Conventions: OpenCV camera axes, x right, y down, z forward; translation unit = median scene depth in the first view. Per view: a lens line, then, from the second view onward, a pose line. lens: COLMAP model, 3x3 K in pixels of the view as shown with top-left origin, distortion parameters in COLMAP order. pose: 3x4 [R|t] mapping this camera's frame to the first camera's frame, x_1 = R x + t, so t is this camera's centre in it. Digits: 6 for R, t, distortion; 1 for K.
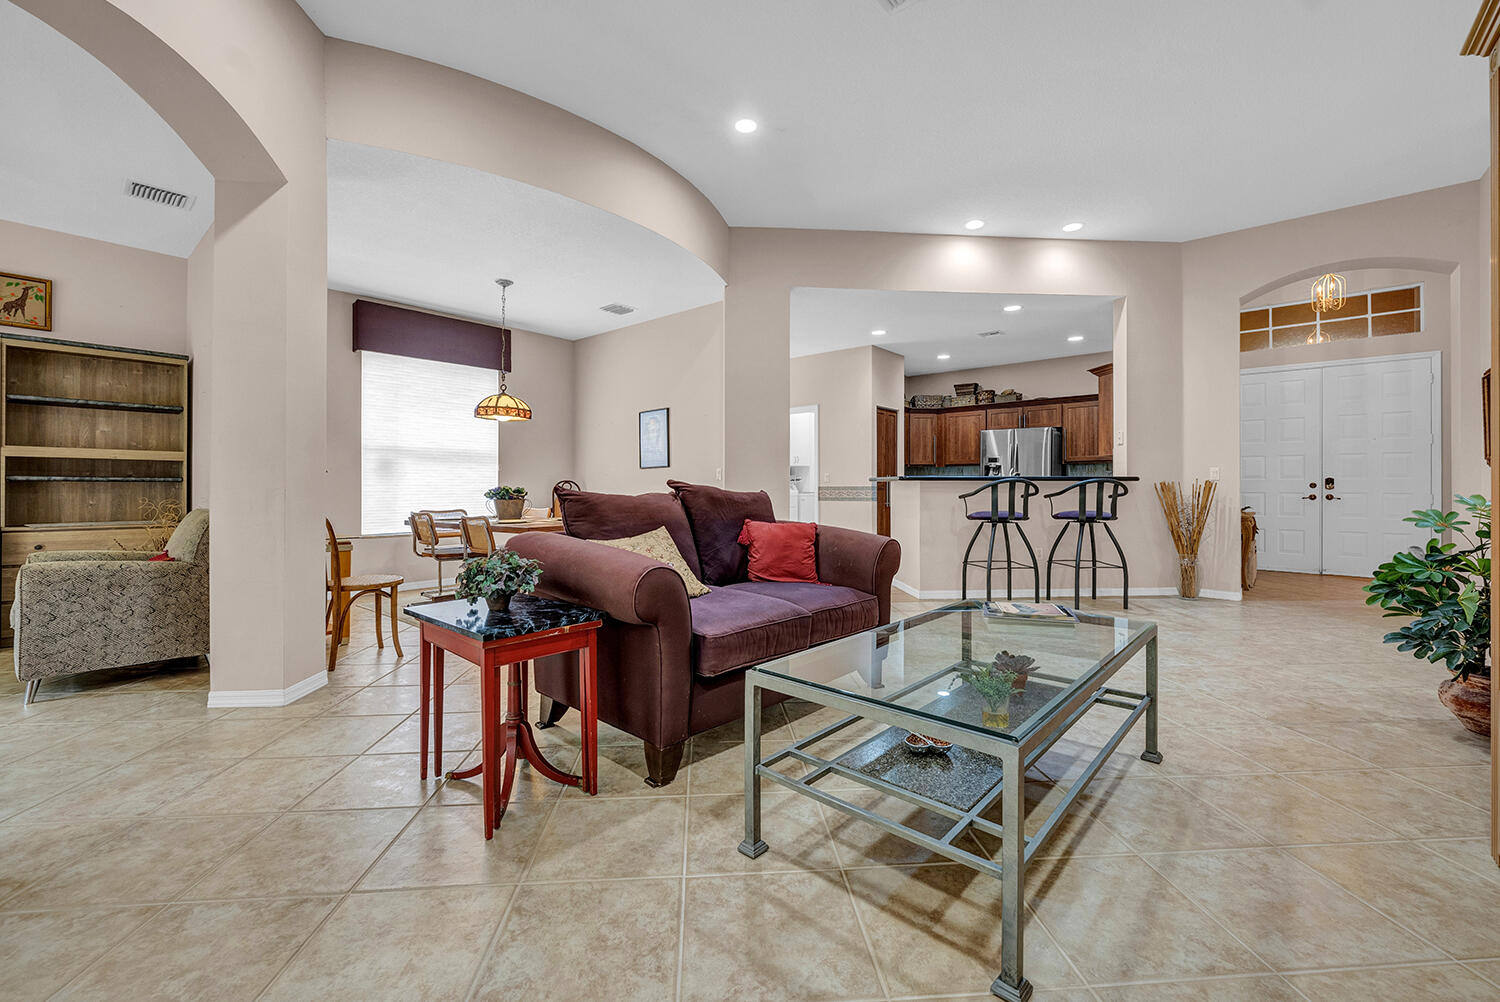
lens RADIAL K [[612.4, 0, 755.4], [0, 612.4, 486.0], [0, 0, 1]] dist [0.000467, -0.002186]
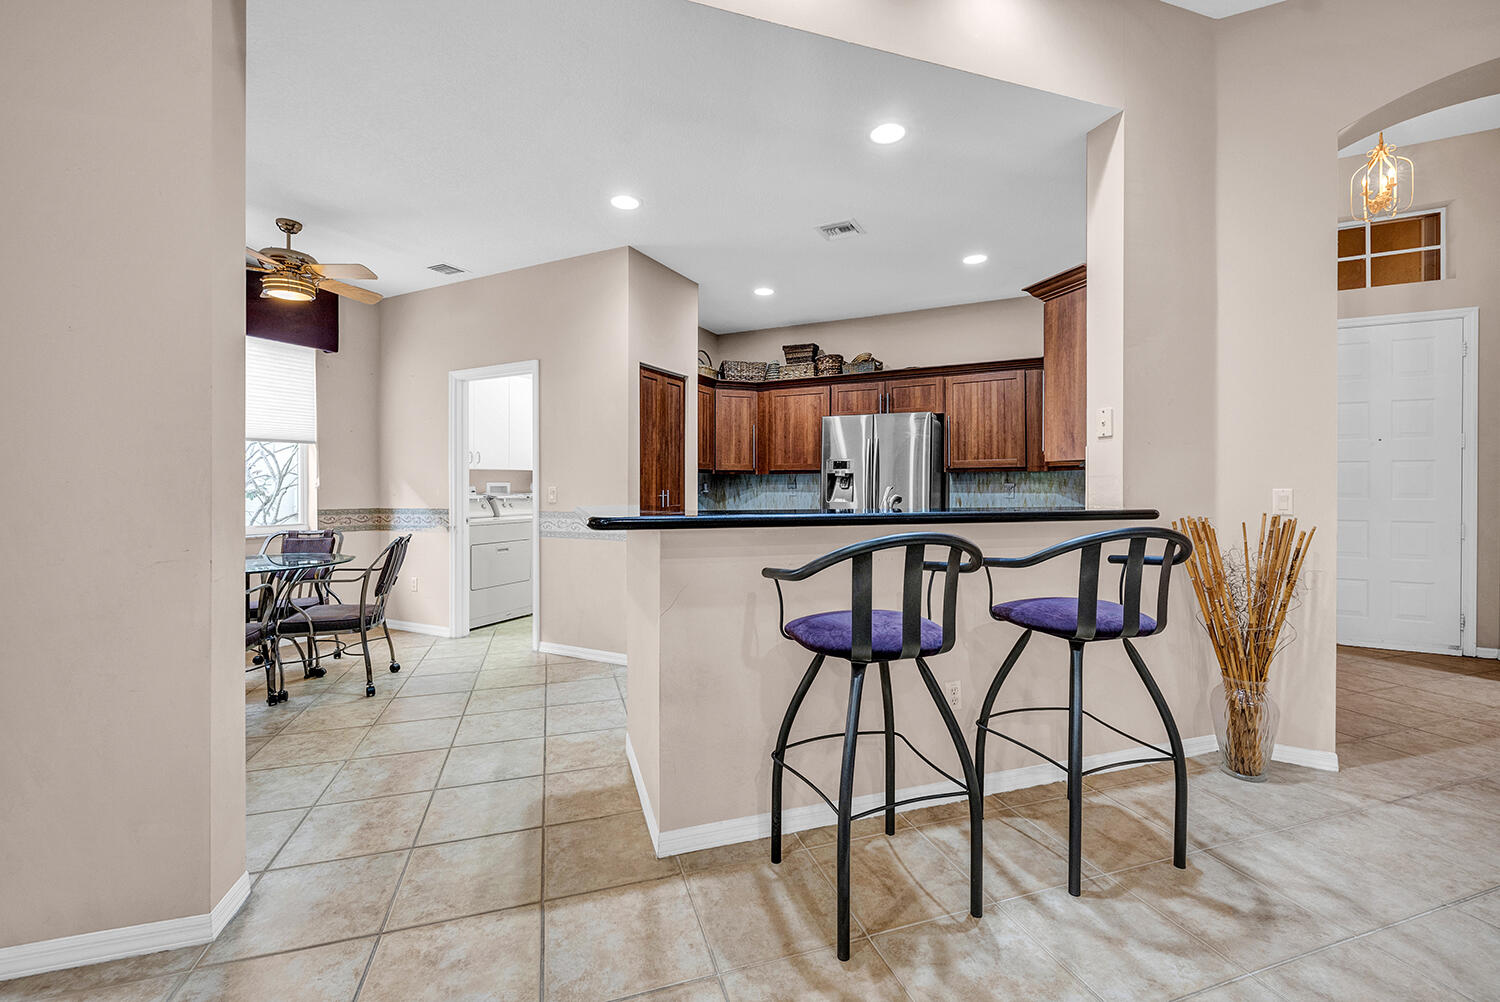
lens RADIAL K [[612.4, 0, 755.7], [0, 612.4, 486.7], [0, 0, 1]] dist [0.000467, -0.002186]
pose [[0.970576, 0.000607, 0.240792, 0.232580], [-0.001076, 0.999998, 0.001817, -0.031681], [-0.240791, -0.002023, 0.970575, 0.626681]]
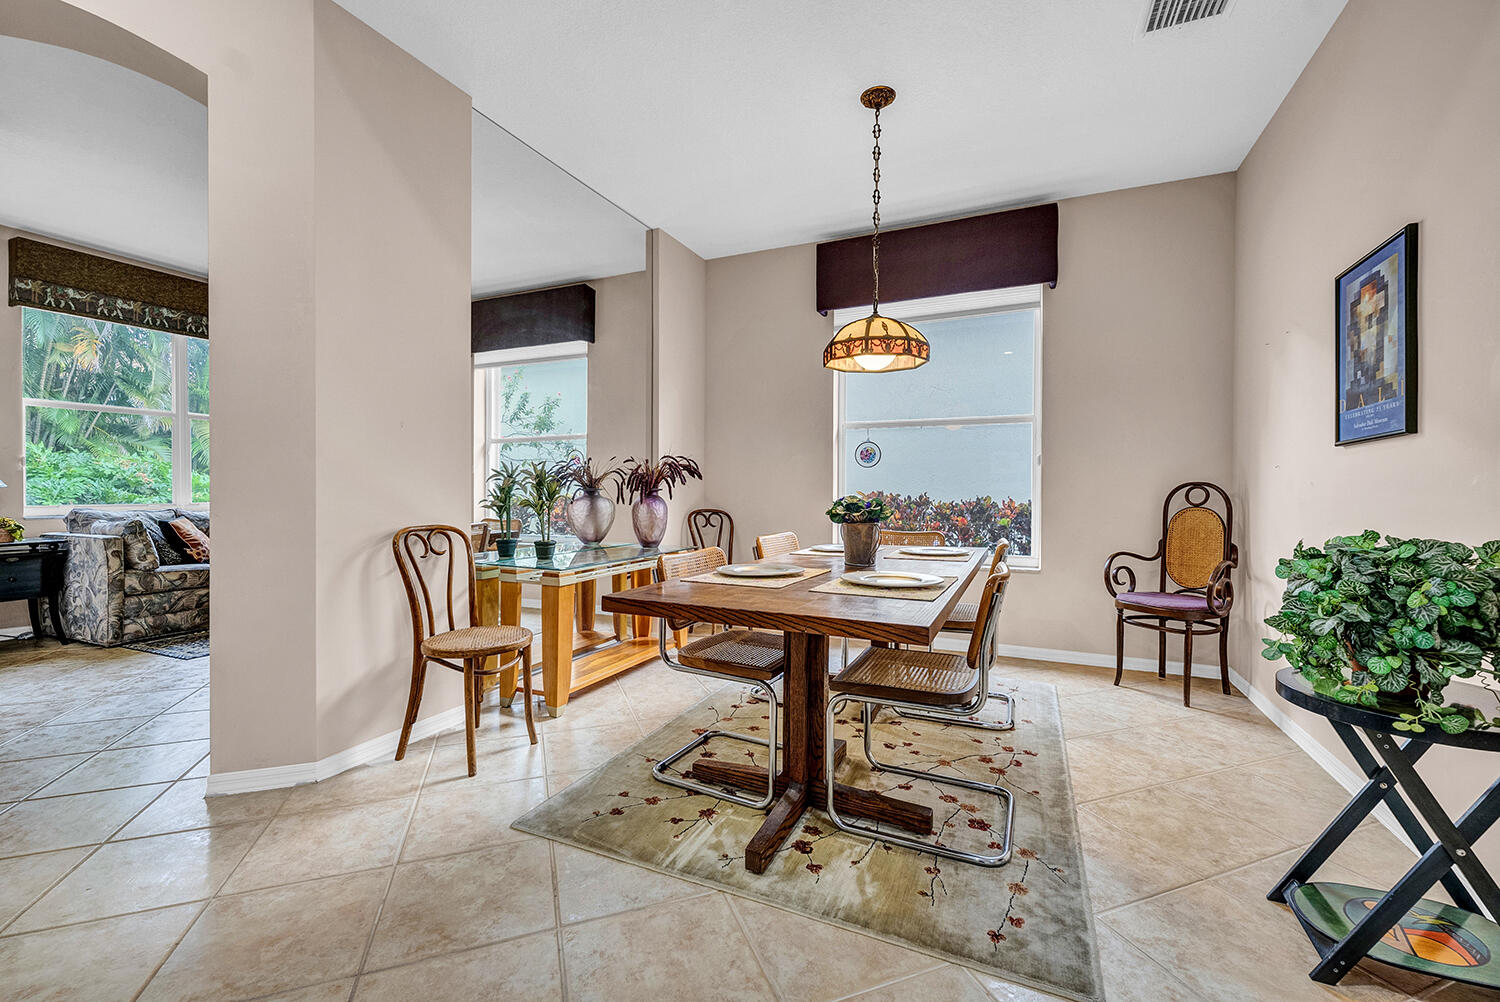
lens RADIAL K [[612.4, 0, 747.4], [0, 612.4, 492.5], [0, 0, 1]] dist [0.000467, -0.002186]
pose [[0.273086, 0.010277, -0.961935, 0.053604], [-0.000682, 0.999945, 0.010490, -0.007399], [0.961989, -0.002208, 0.273078, 0.709808]]
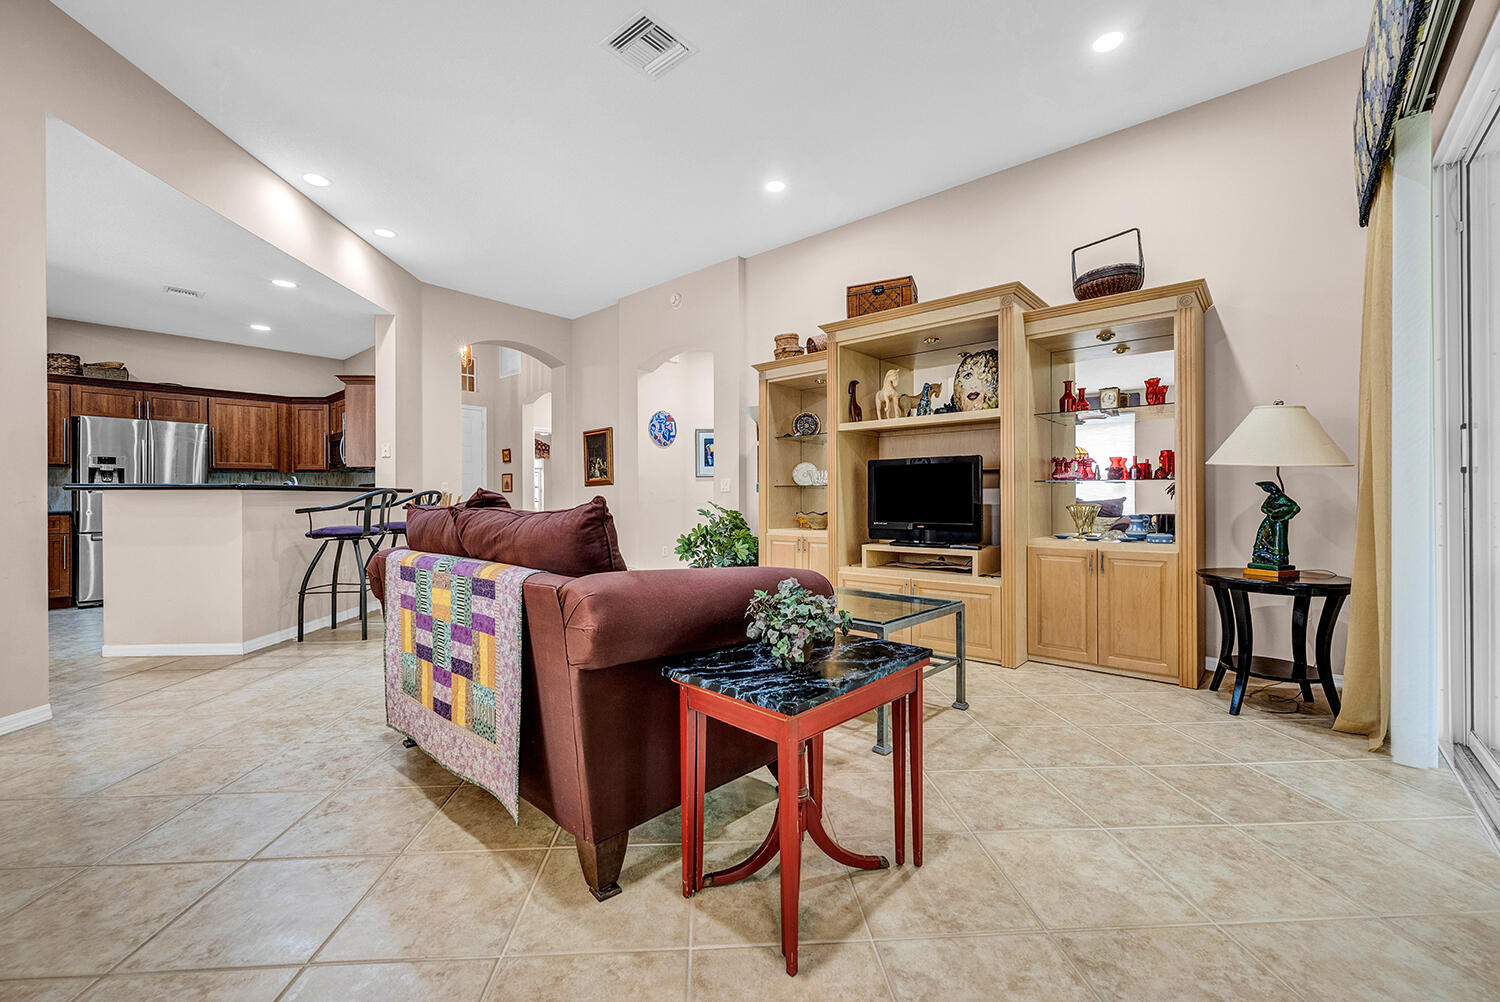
lens RADIAL K [[612.4, 0, 742.3], [0, 612.4, 502.2], [0, 0, 1]] dist [0.000467, -0.002186]
pose [[0.020568, -0.007186, 0.999763, -0.432566], [-0.000652, 0.999974, 0.007201, 0.000150], [-0.999788, -0.000800, 0.020562, 0.389356]]
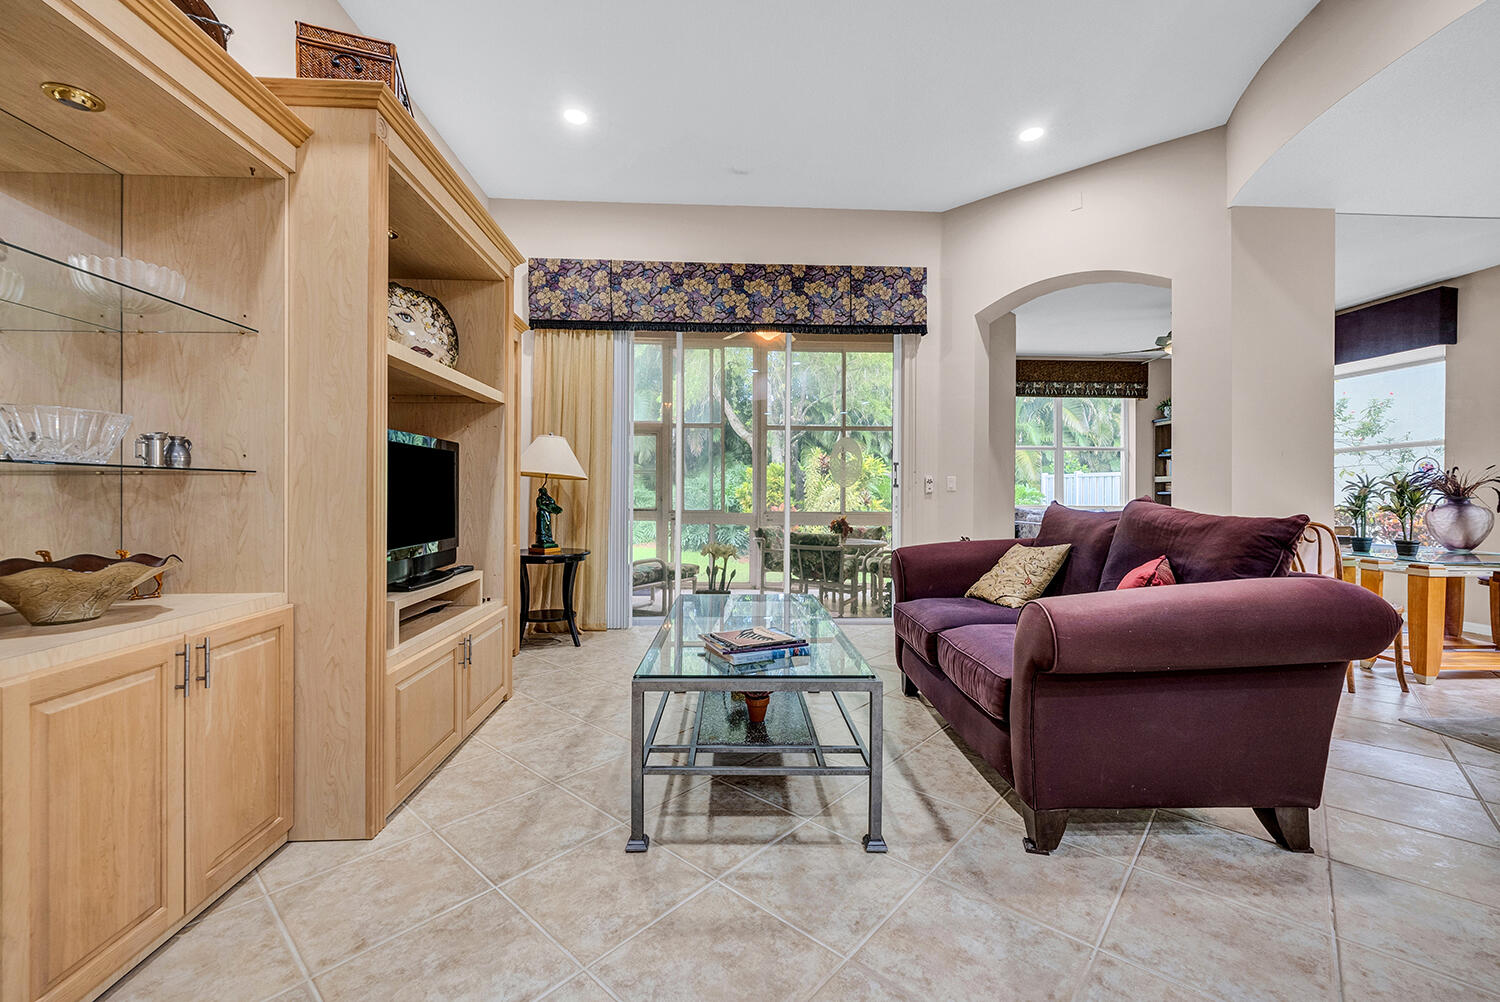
lens RADIAL K [[612.4, 0, 748.9], [0, 612.4, 488.3], [0, 0, 1]] dist [0.000467, -0.002186]
pose [[-0.720931, -0.007819, -0.692963, 0.436998], [-0.001671, 0.999953, -0.009545, -0.006530], [0.693005, -0.005724, -0.720910, 0.668448]]
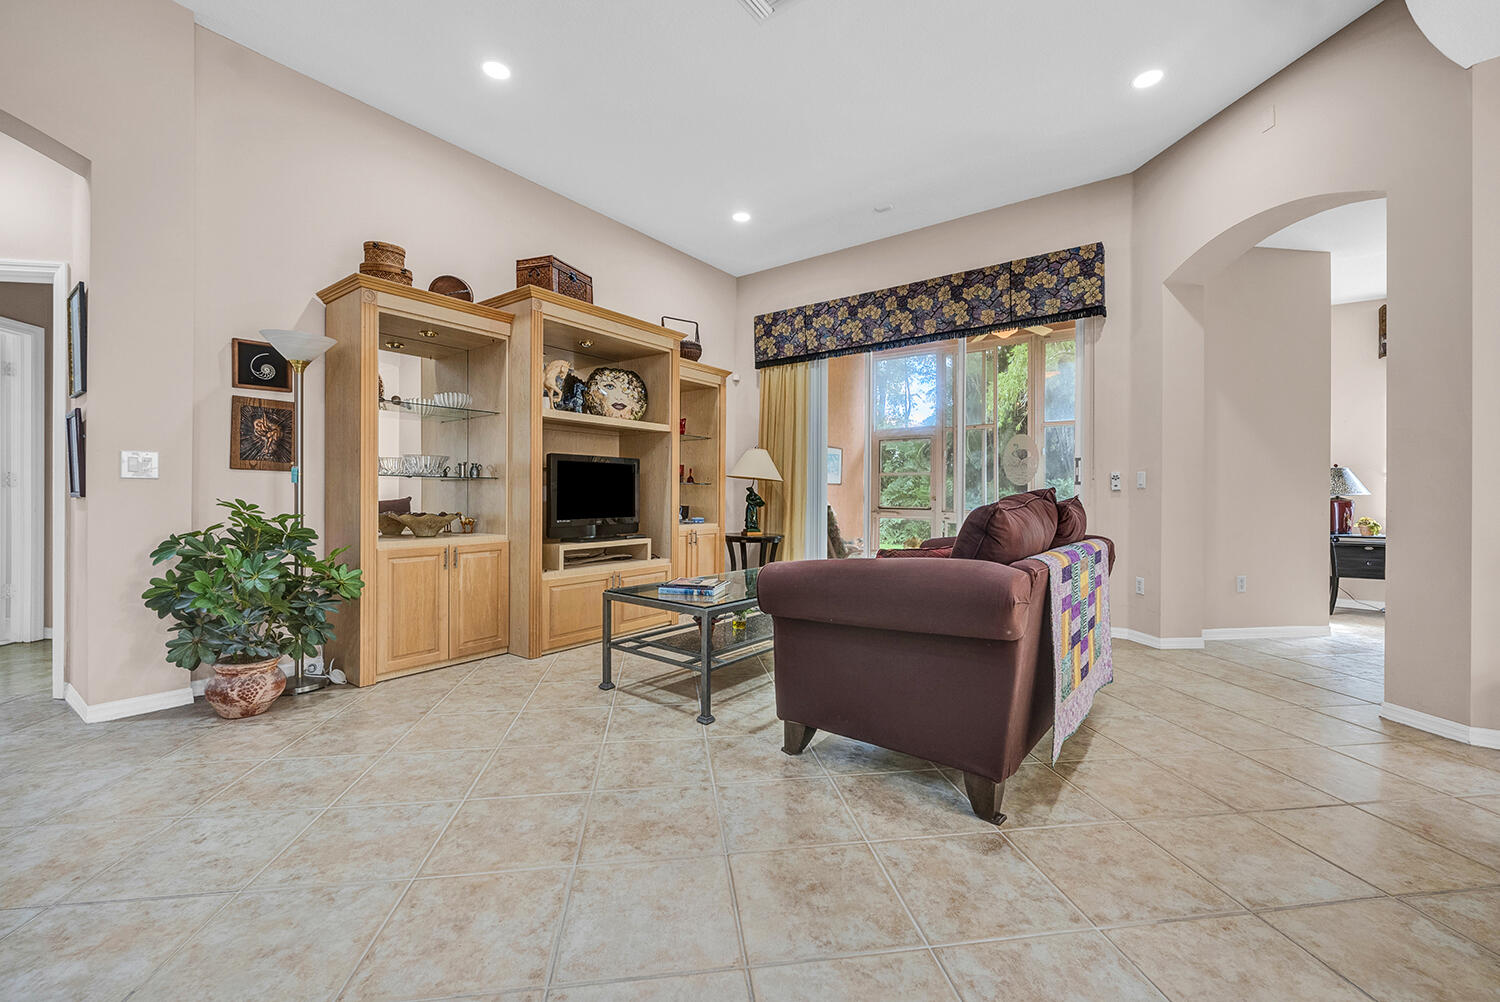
lens RADIAL K [[612.4, 0, 750.0], [0, 612.4, 489.1], [0, 0, 1]] dist [0.000467, -0.002186]
pose [[-0.998066, -0.006192, -0.061858, 0.160986], [-0.005428, 0.999907, -0.012504, 0.001932], [0.061930, -0.012144, -0.998007, 0.966031]]
